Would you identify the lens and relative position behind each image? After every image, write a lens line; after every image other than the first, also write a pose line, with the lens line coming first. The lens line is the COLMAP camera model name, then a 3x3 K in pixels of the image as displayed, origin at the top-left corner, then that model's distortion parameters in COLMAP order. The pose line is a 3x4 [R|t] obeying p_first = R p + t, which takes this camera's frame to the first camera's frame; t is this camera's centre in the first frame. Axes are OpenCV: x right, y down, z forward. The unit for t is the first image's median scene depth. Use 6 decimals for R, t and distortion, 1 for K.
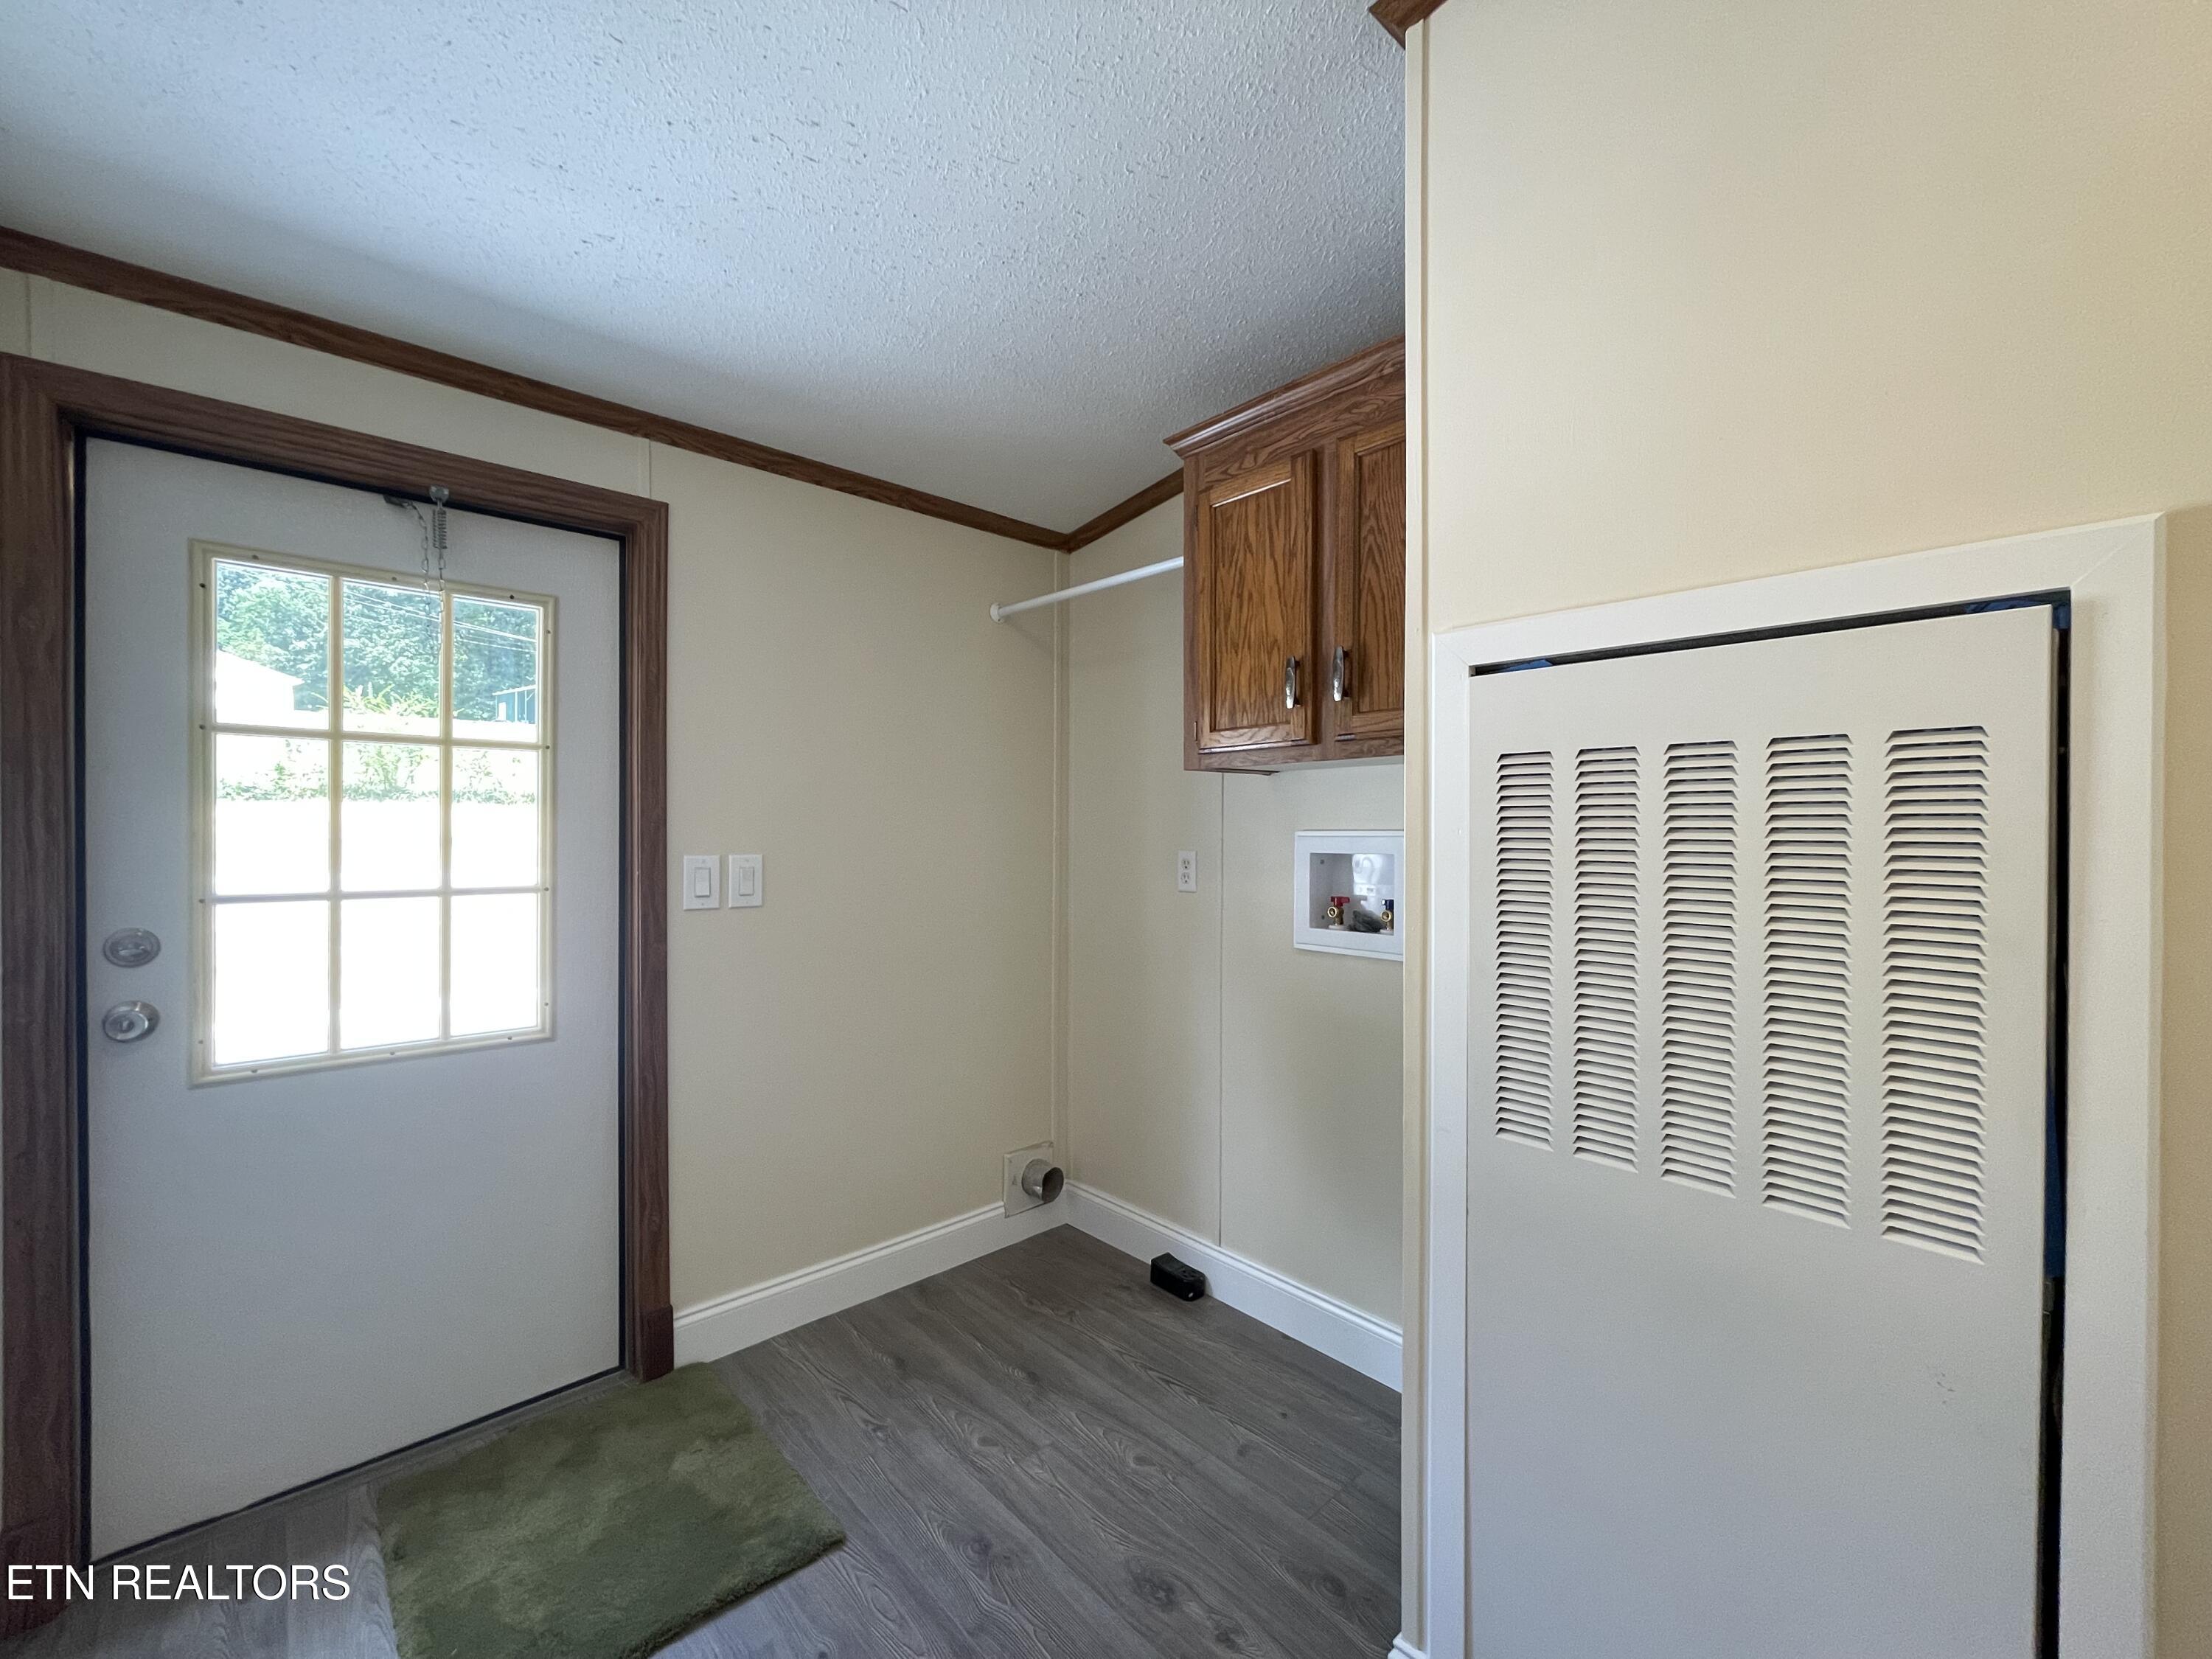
lens RADIAL K [[890.4, 0, 1108.6], [0, 890.4, 833.9], [0, 0, 1]] dist [-0.001884, 0.000890]
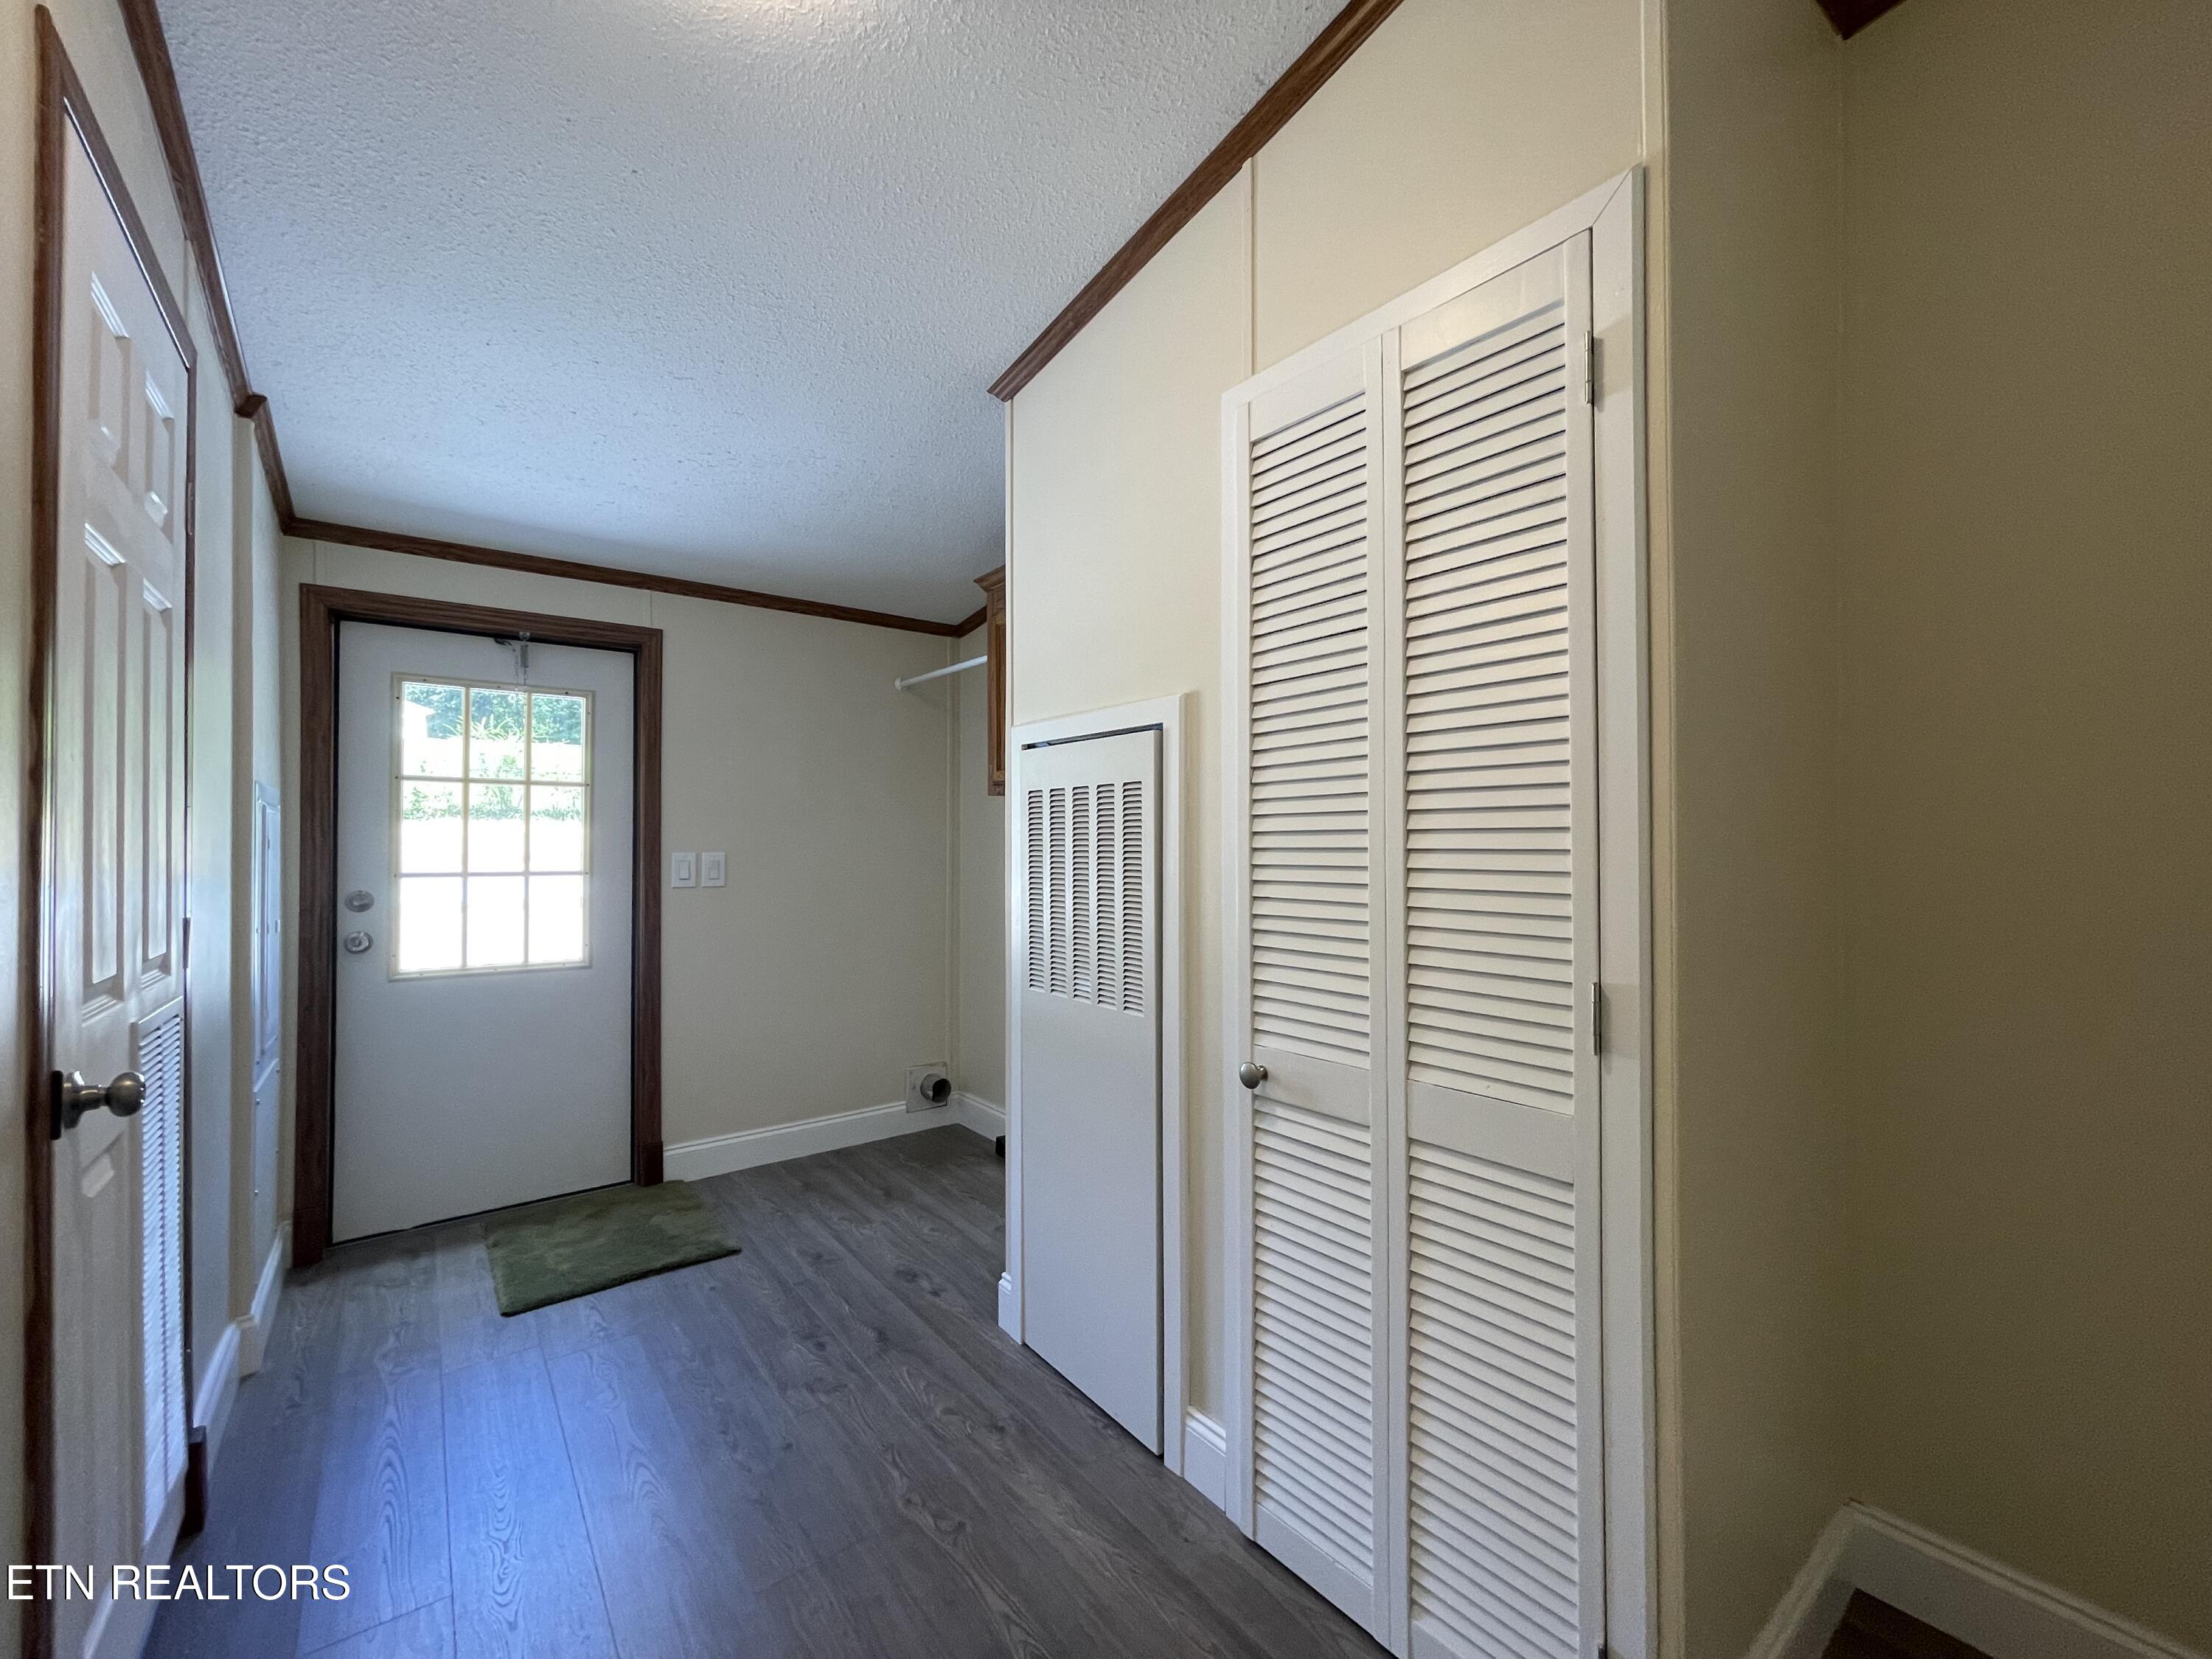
lens RADIAL K [[890.4, 0, 1108.6], [0, 890.4, 833.9], [0, 0, 1]] dist [-0.001884, 0.000890]
pose [[0.996271, -0.004468, -0.086160, 0.444810], [0.003032, 0.999854, -0.016801, 0.020784], [0.086222, 0.016477, 0.996140, -0.519237]]
